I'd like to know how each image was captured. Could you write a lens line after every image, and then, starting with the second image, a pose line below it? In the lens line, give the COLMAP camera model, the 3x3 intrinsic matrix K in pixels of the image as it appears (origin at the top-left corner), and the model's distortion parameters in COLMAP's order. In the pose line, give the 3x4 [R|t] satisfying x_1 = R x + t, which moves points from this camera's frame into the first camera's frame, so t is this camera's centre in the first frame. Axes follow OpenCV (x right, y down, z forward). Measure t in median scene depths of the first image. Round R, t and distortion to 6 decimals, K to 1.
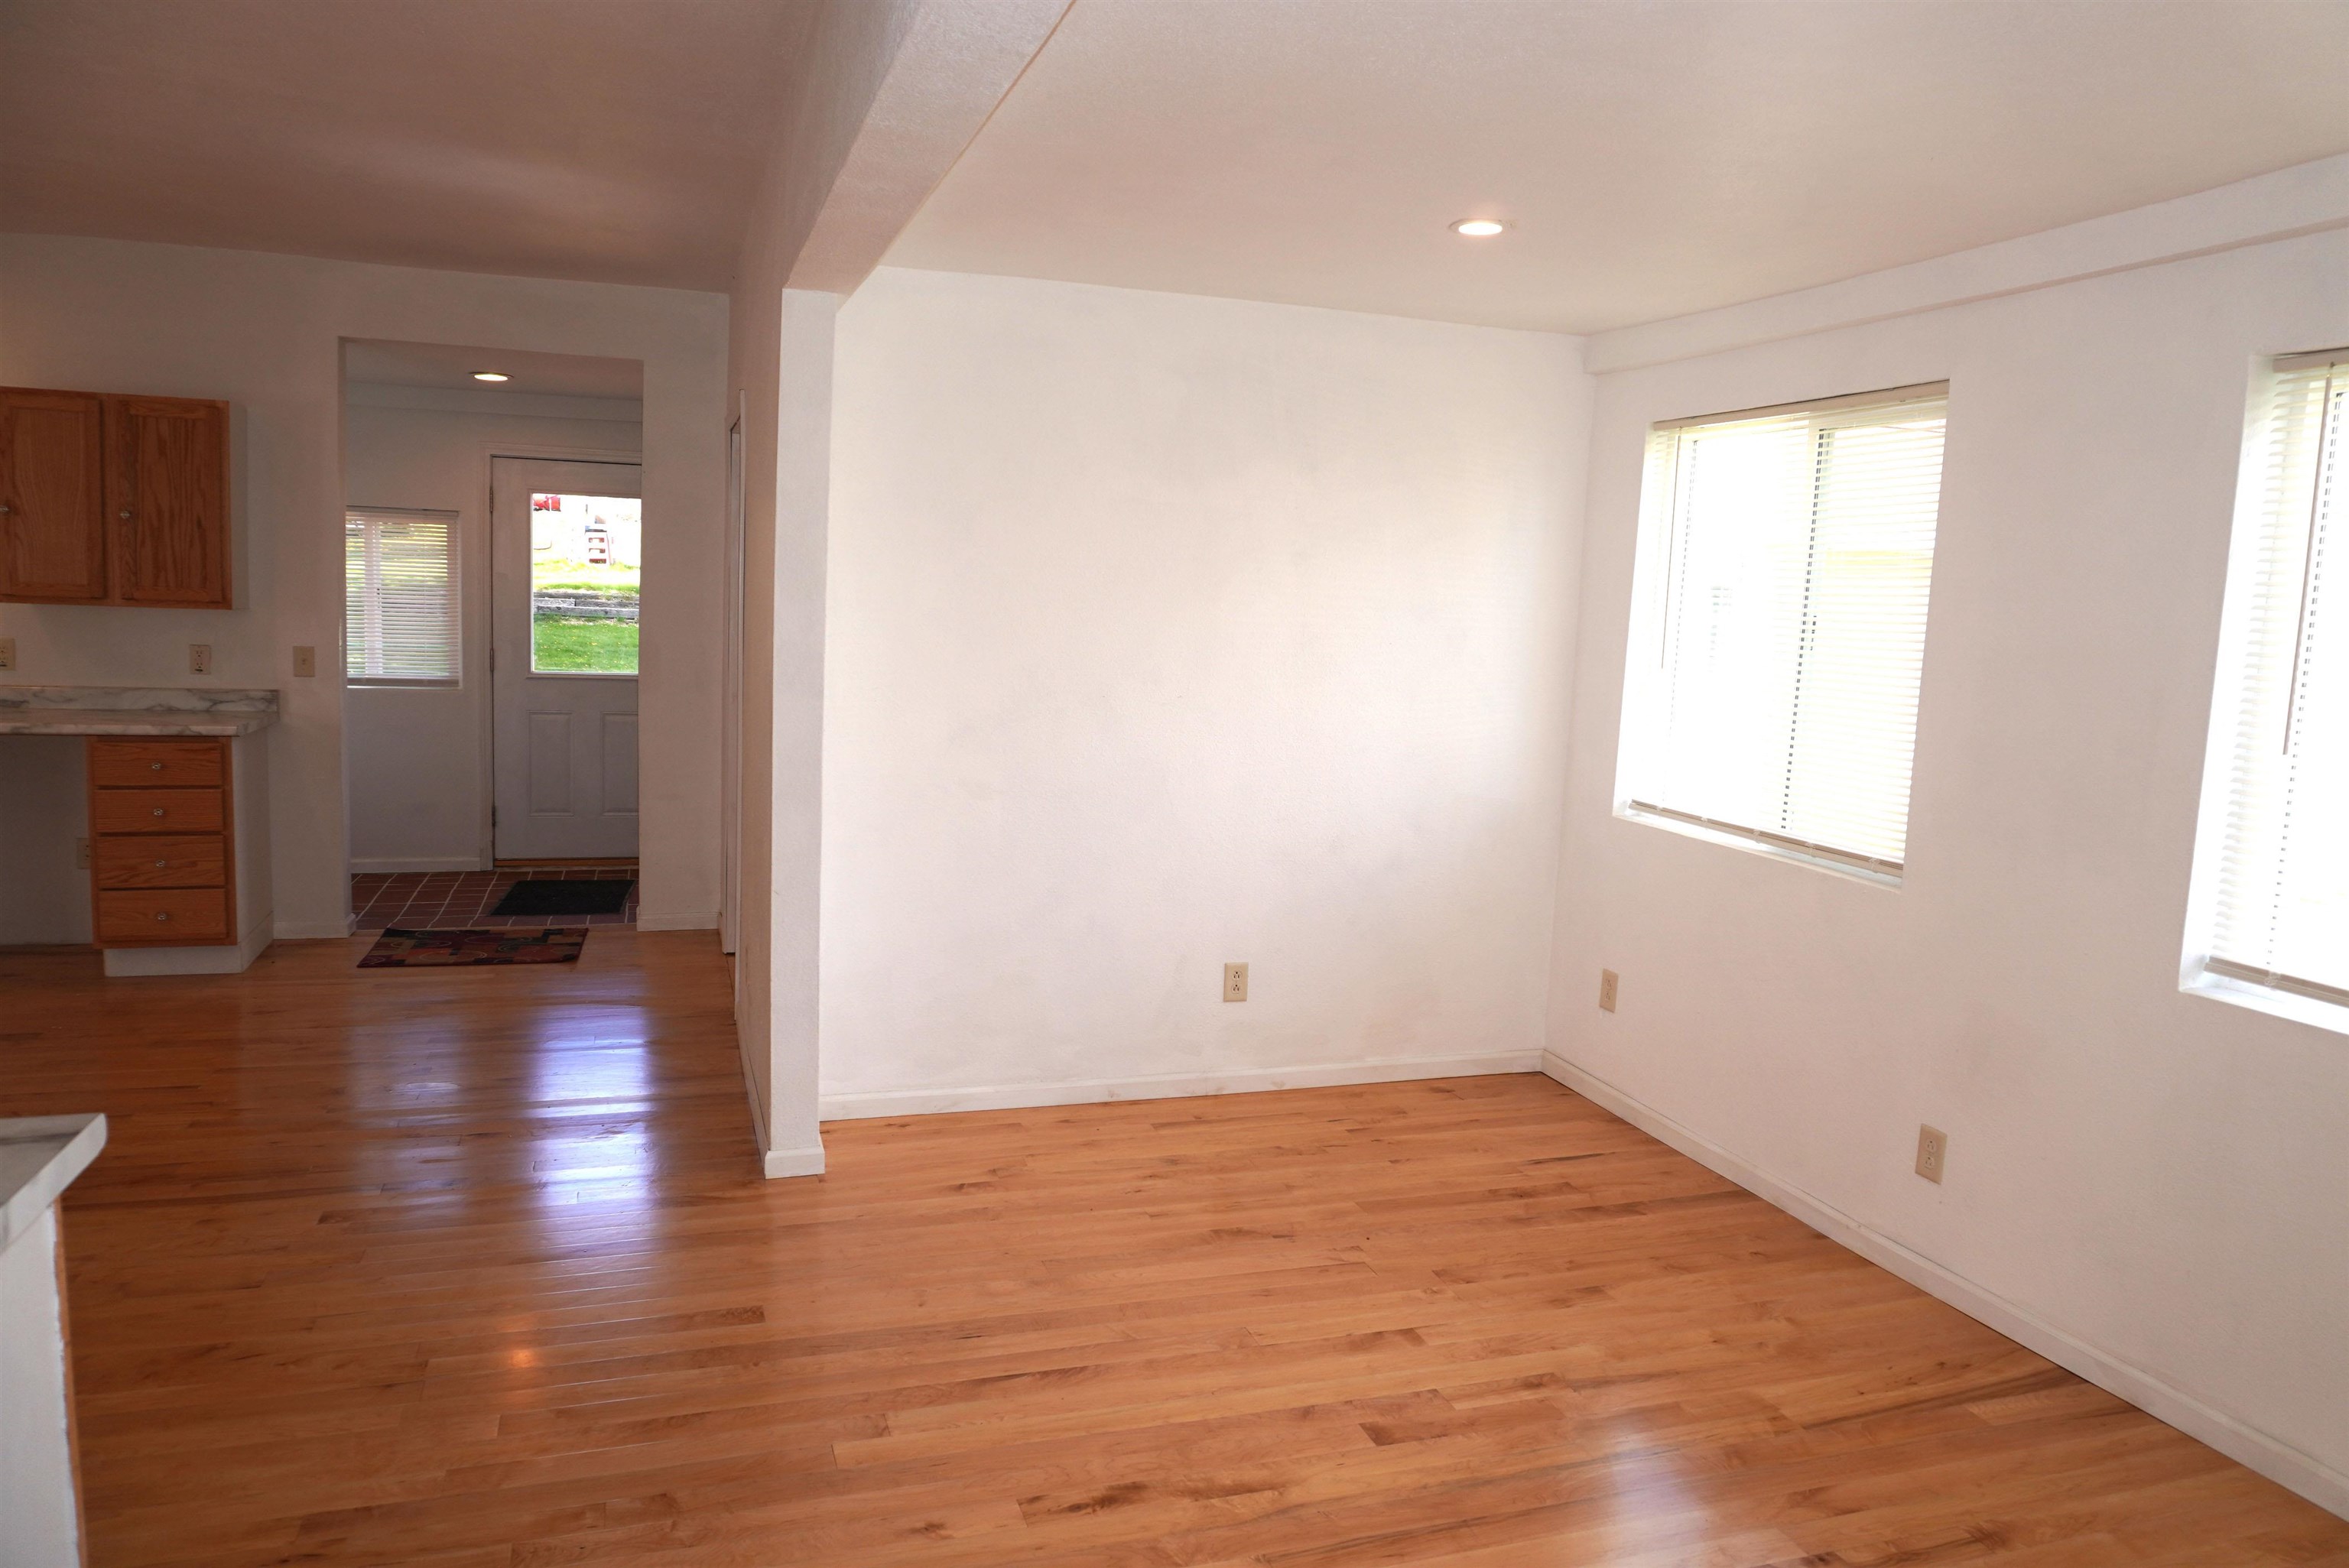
lens RADIAL K [[1573.5, 0, 1189.5], [0, 1573.5, 785.7], [0, 0, 1]] dist [-0.057432, 0.026331]
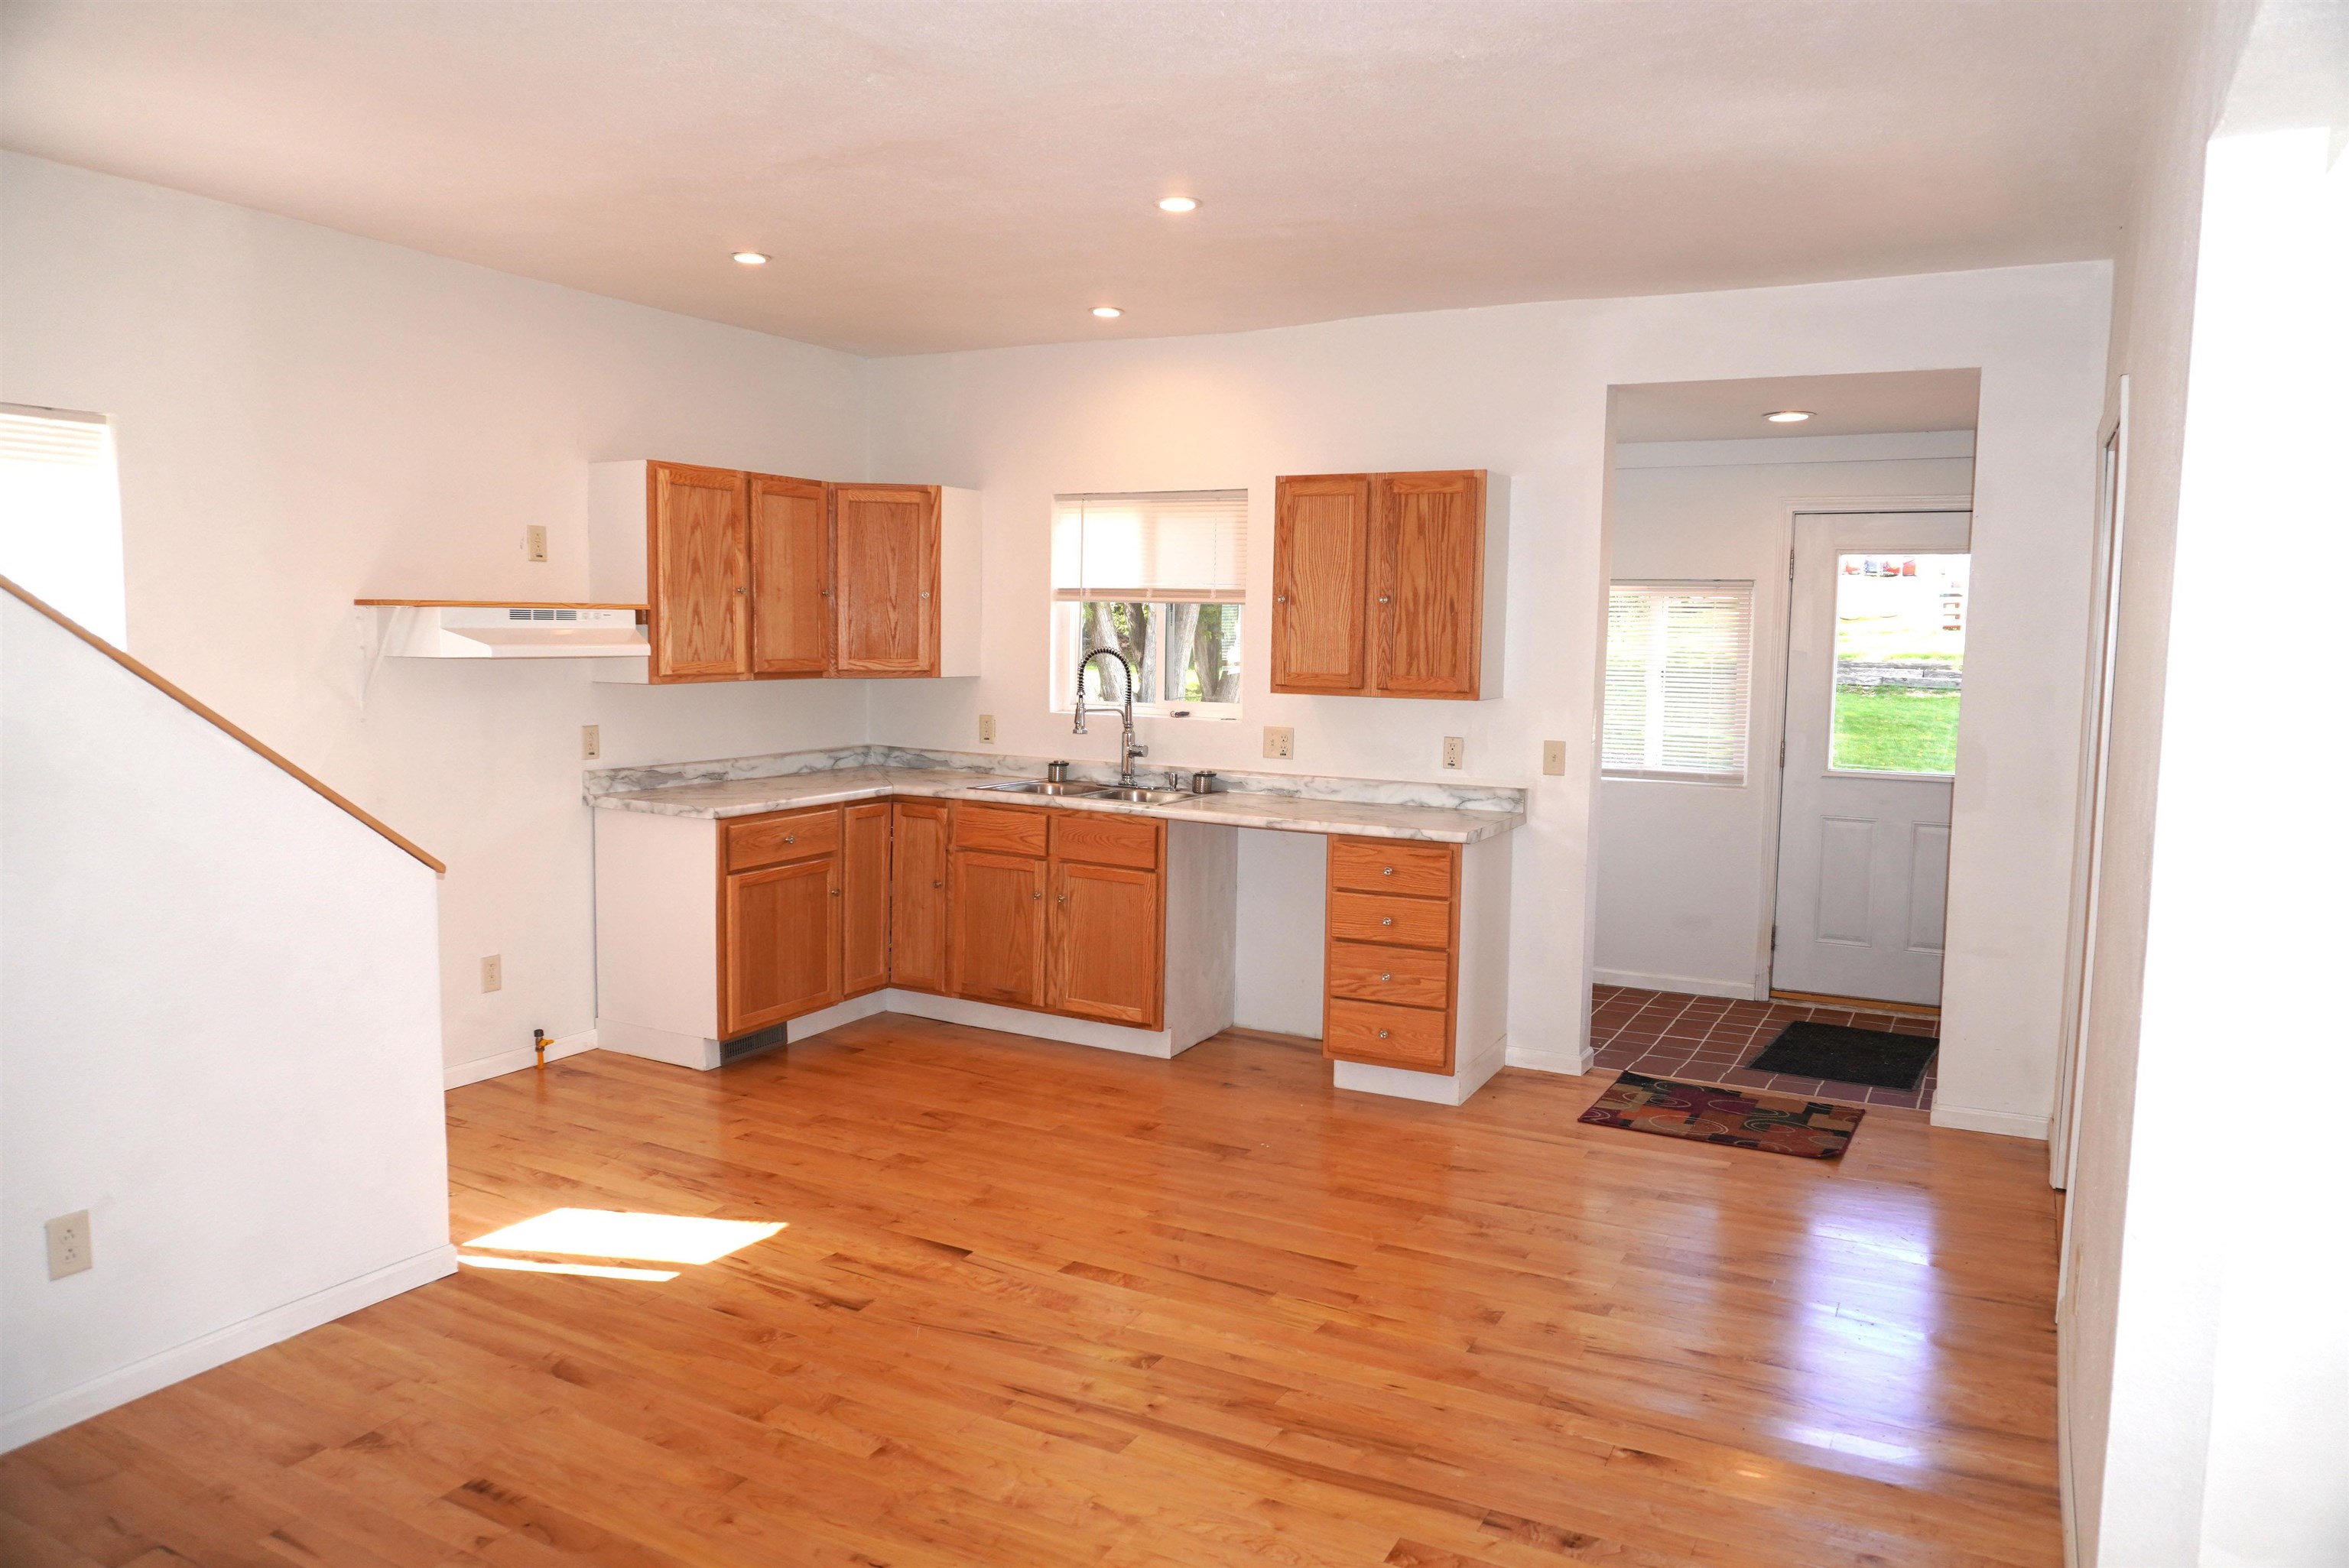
lens RADIAL K [[1573.5, 0, 1169.8], [0, 1573.5, 783.0], [0, 0, 1]] dist [-0.057432, 0.026331]
pose [[0.676061, 0.037661, -0.735883, -0.065831], [-0.070789, 0.997393, -0.013990, -0.039394], [0.733438, 0.061551, 0.676964, 0.246626]]
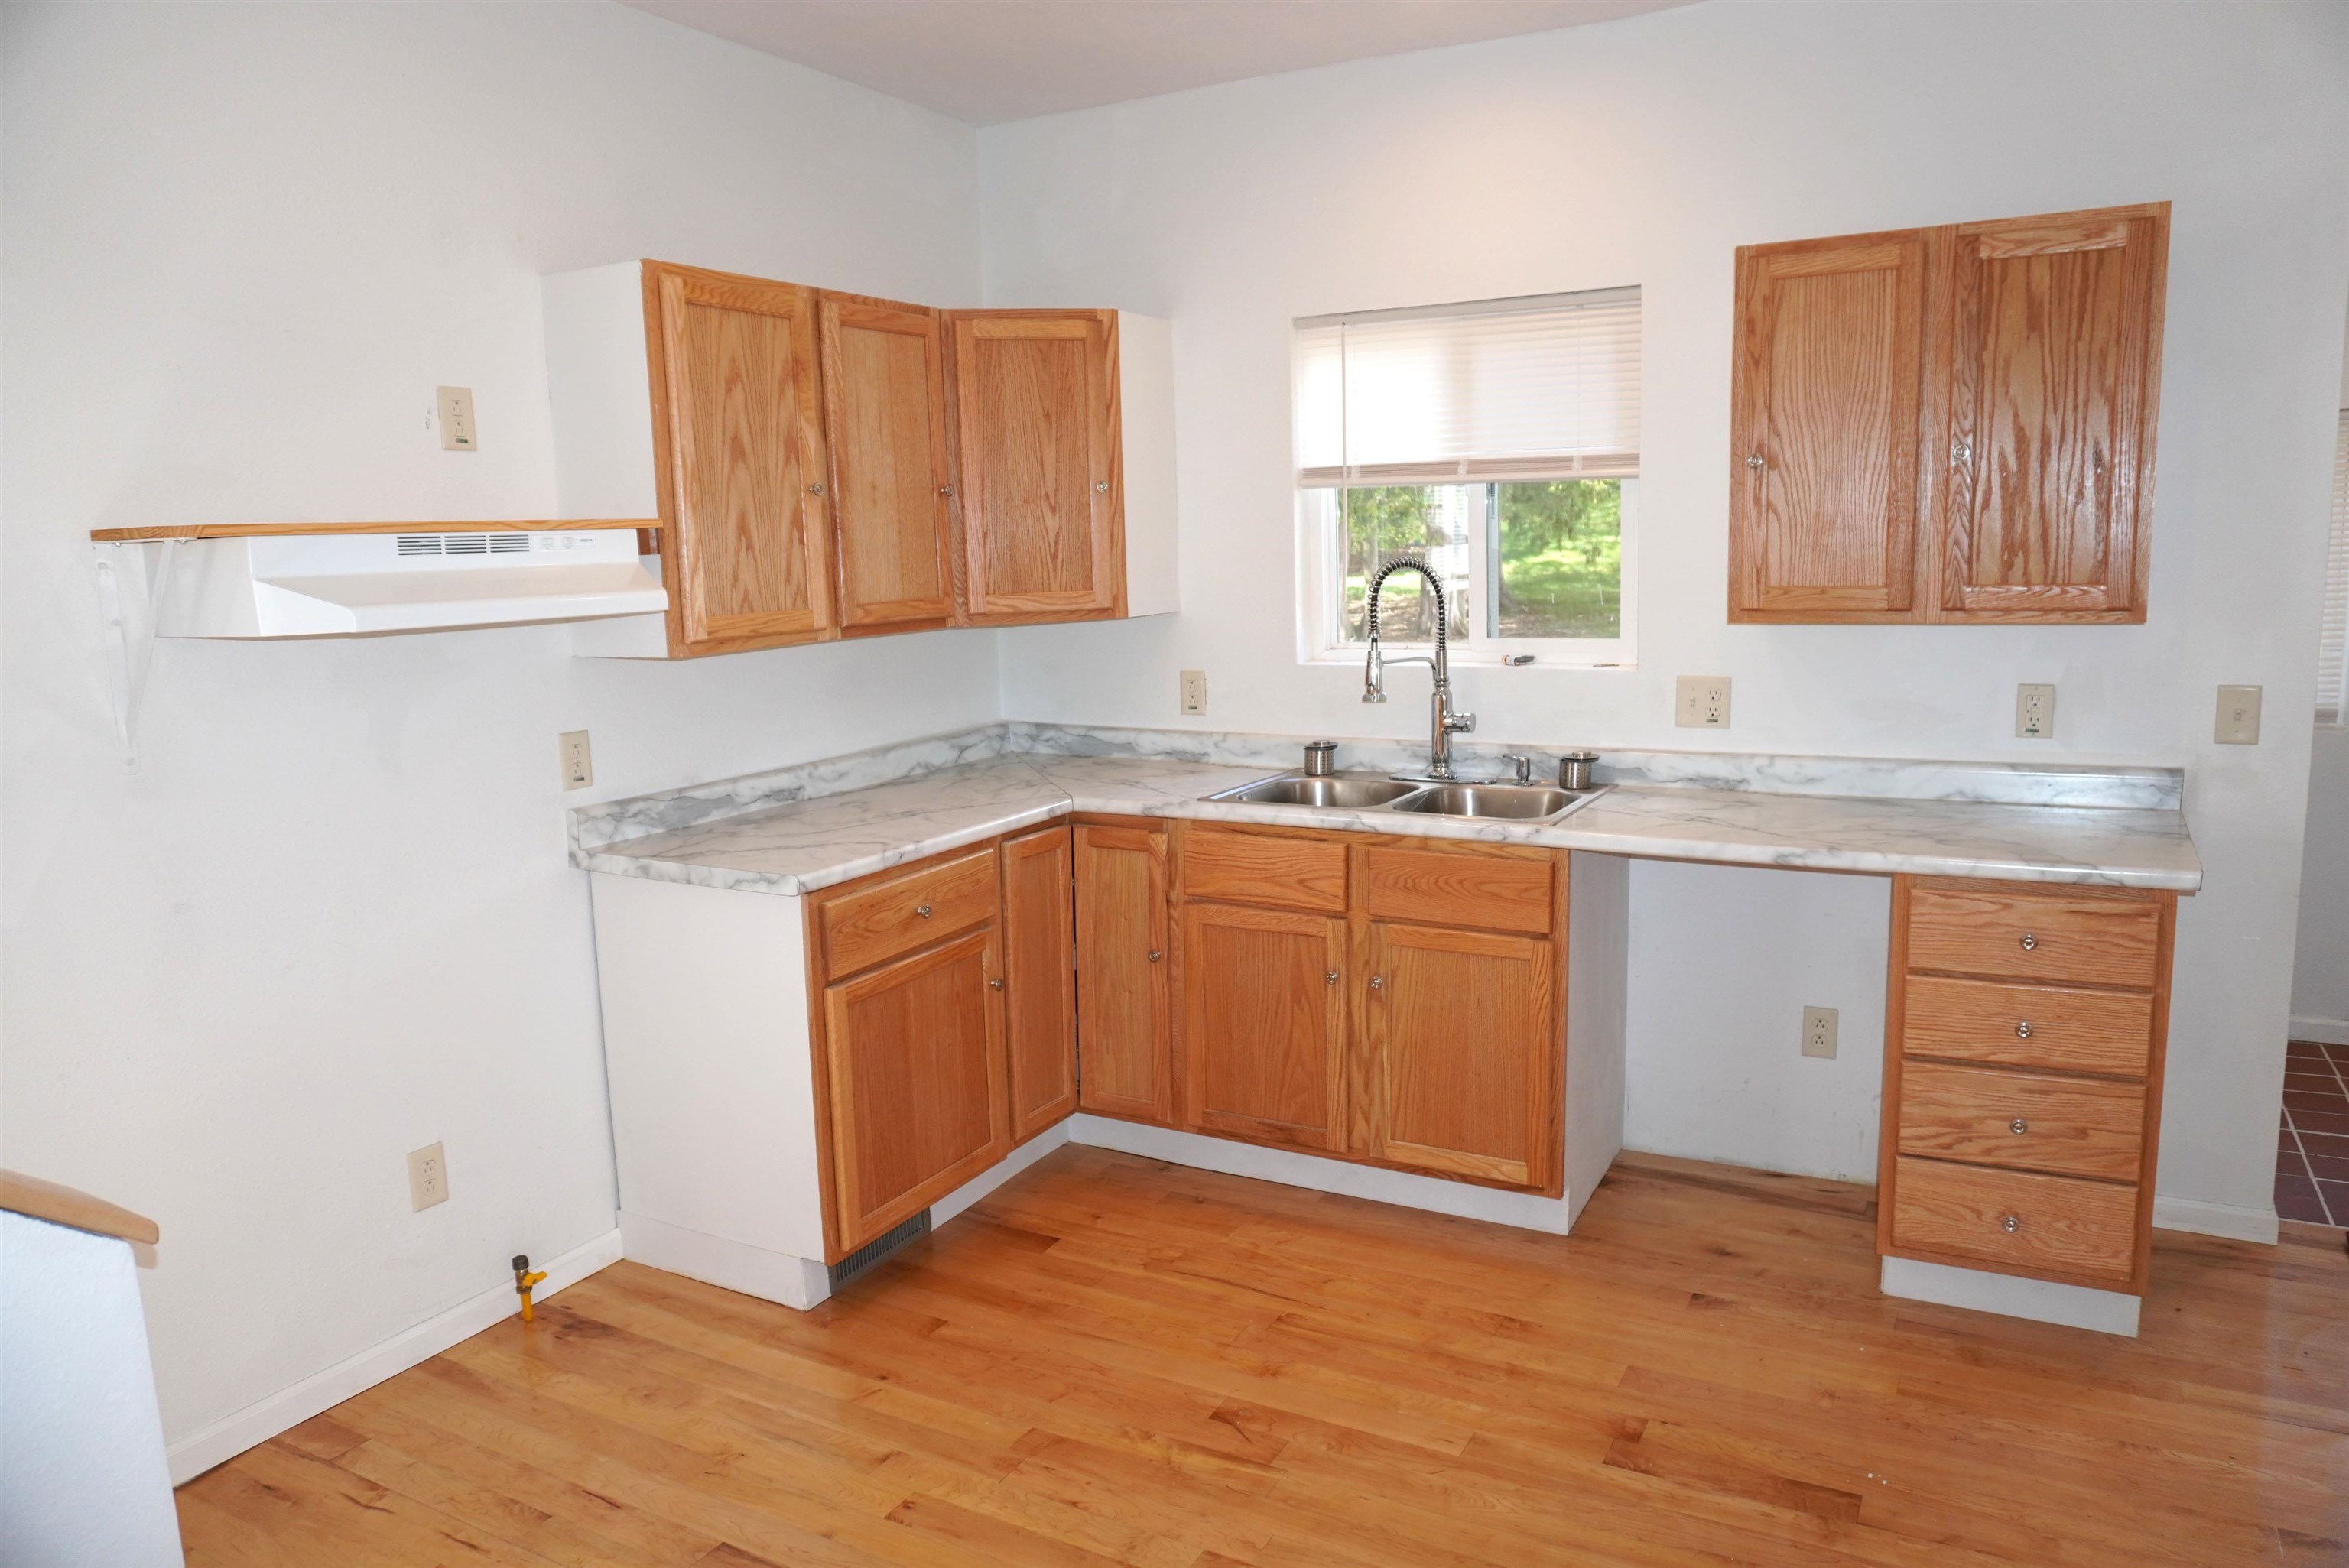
lens RADIAL K [[1573.5, 0, 1176.9], [0, 1573.5, 780.5], [0, 0, 1]] dist [-0.057432, 0.026331]
pose [[0.668954, 0.046975, -0.741818, -0.444197], [-0.025616, 0.998865, 0.040151, -0.072936], [0.742863, -0.007857, 0.669398, 0.414894]]
